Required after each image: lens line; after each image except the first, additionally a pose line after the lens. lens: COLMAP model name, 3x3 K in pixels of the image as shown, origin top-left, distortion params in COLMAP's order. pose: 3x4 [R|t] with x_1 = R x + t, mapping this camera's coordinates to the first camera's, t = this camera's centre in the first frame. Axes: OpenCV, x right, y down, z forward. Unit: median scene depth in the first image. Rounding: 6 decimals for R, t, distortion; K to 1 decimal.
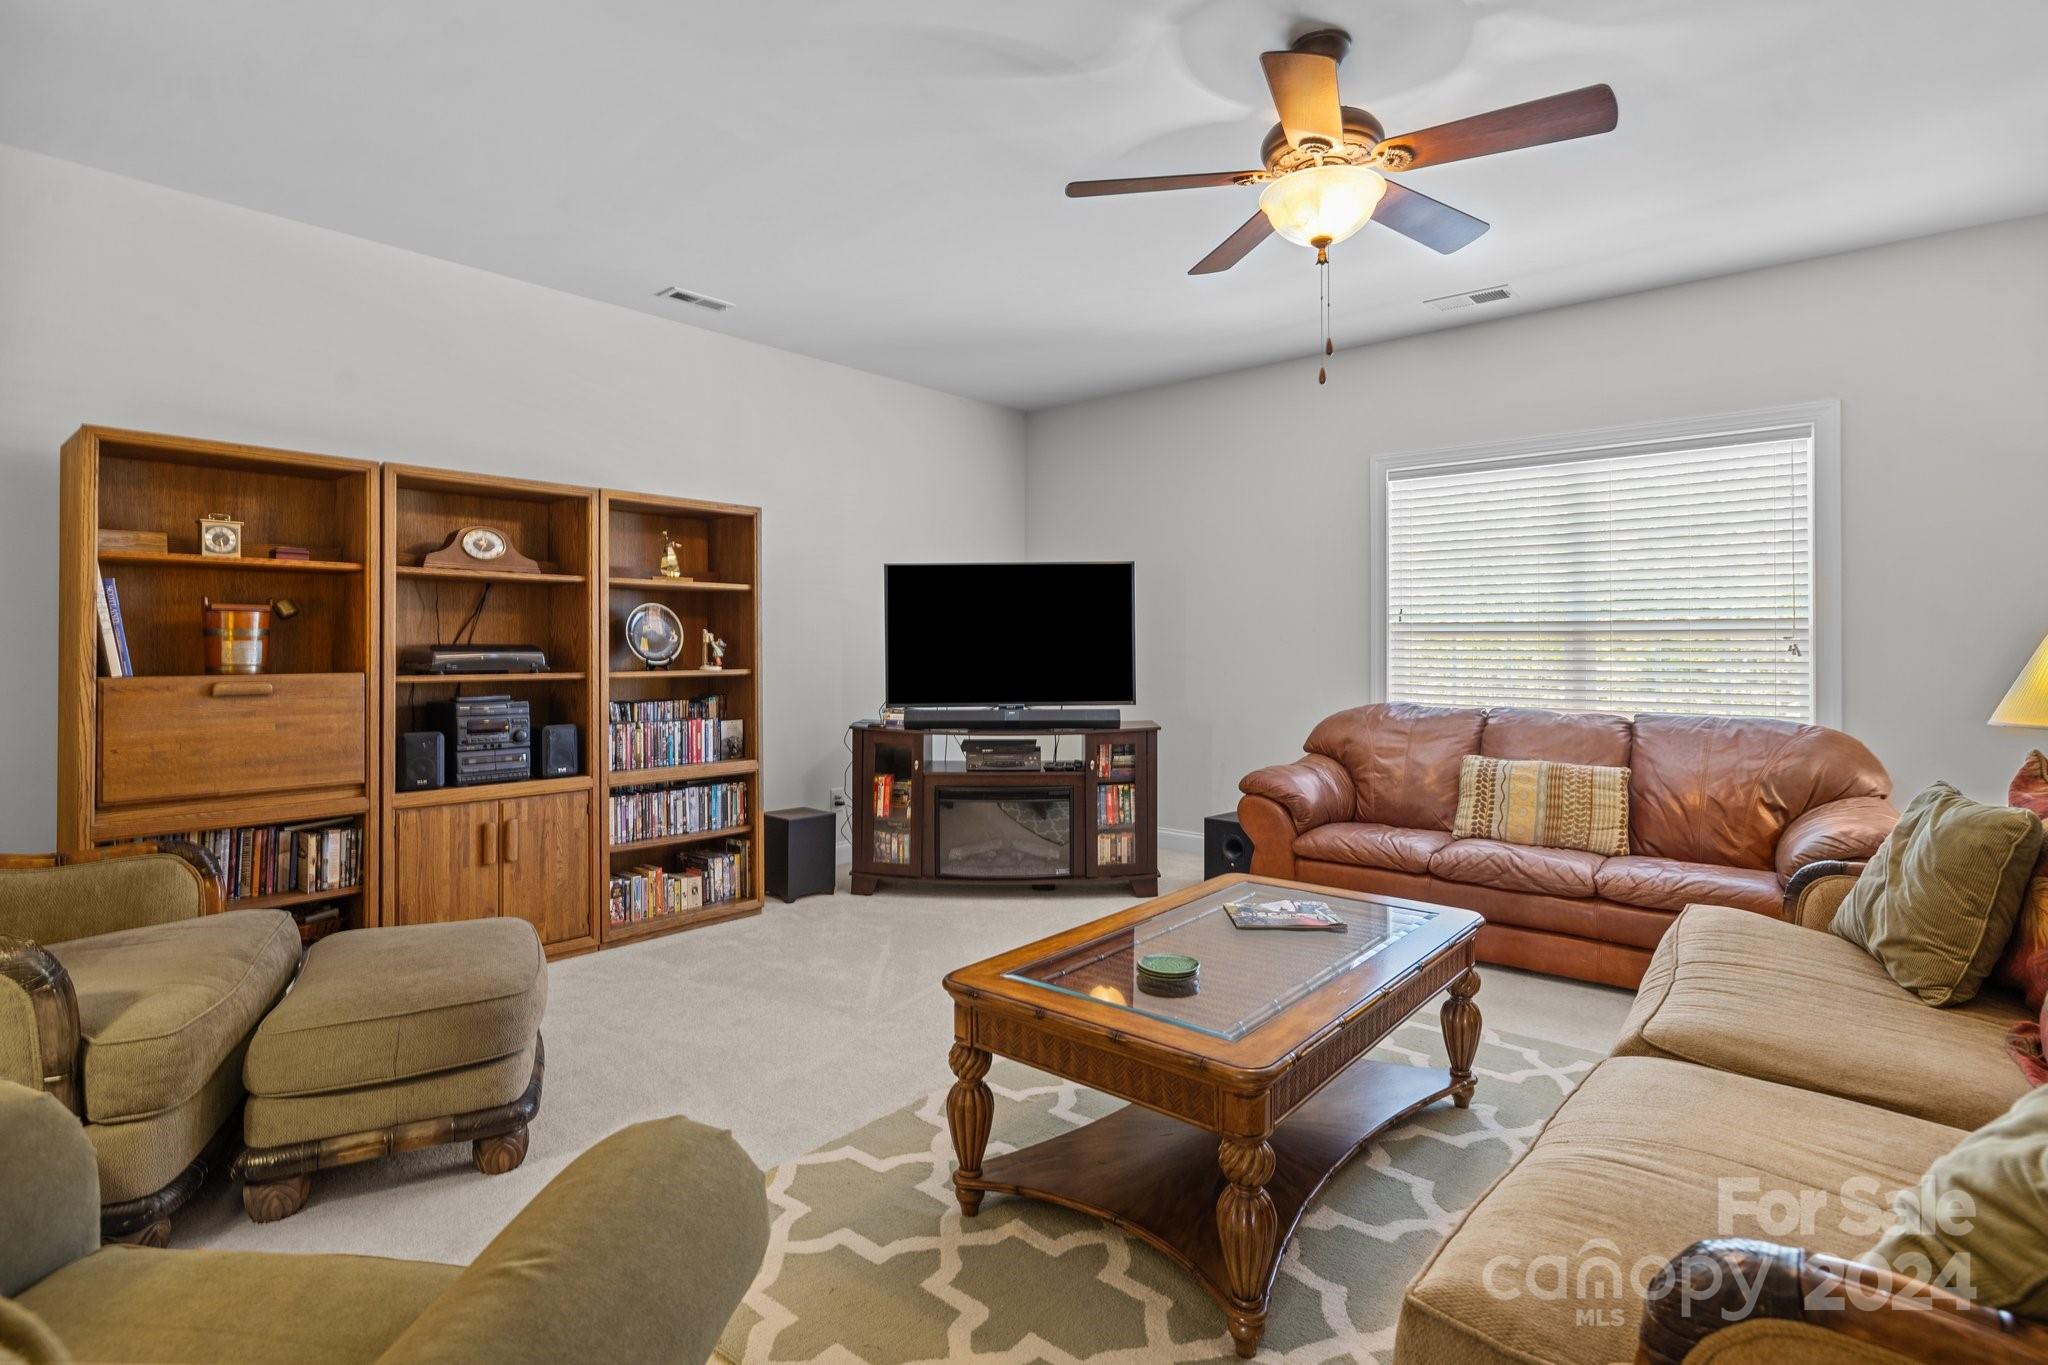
lens RADIAL K [[1002.7, 0, 1001.8], [0, 1002.7, 640.6], [0, 0, 1]] dist [0.001092, -0.000690]
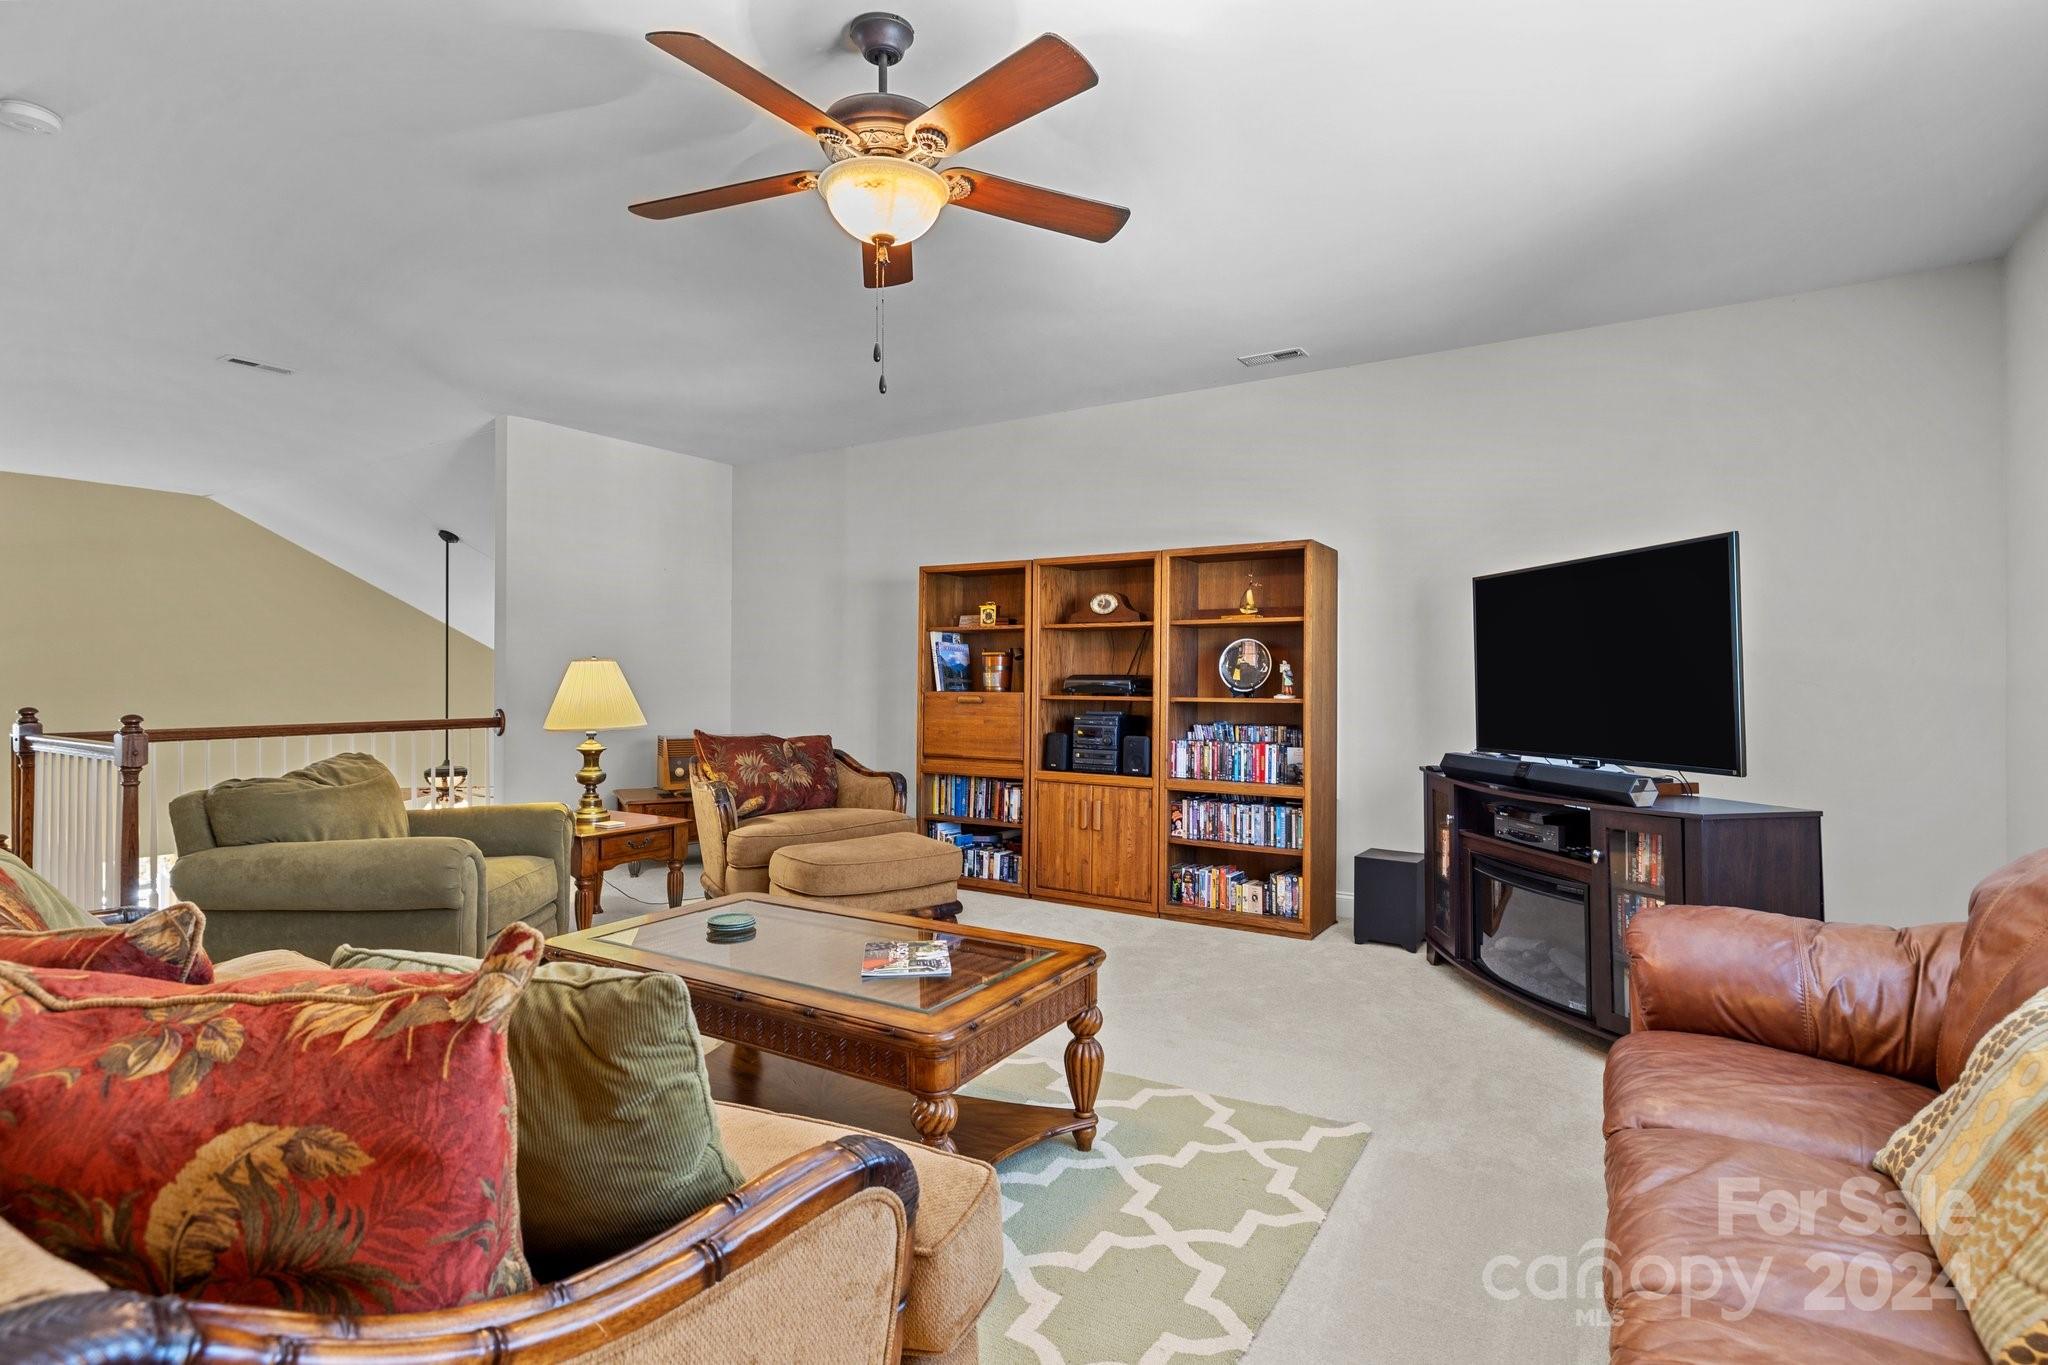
lens RADIAL K [[1002.7, 0, 1023.8], [0, 1002.7, 677.0], [0, 0, 1]] dist [0.001092, -0.000690]
pose [[0.168665, 0.000230, -0.985673, 0.755007], [0.003561, 0.999993, 0.000843, 0.004981], [0.985667, -0.003652, 0.168663, 0.578901]]
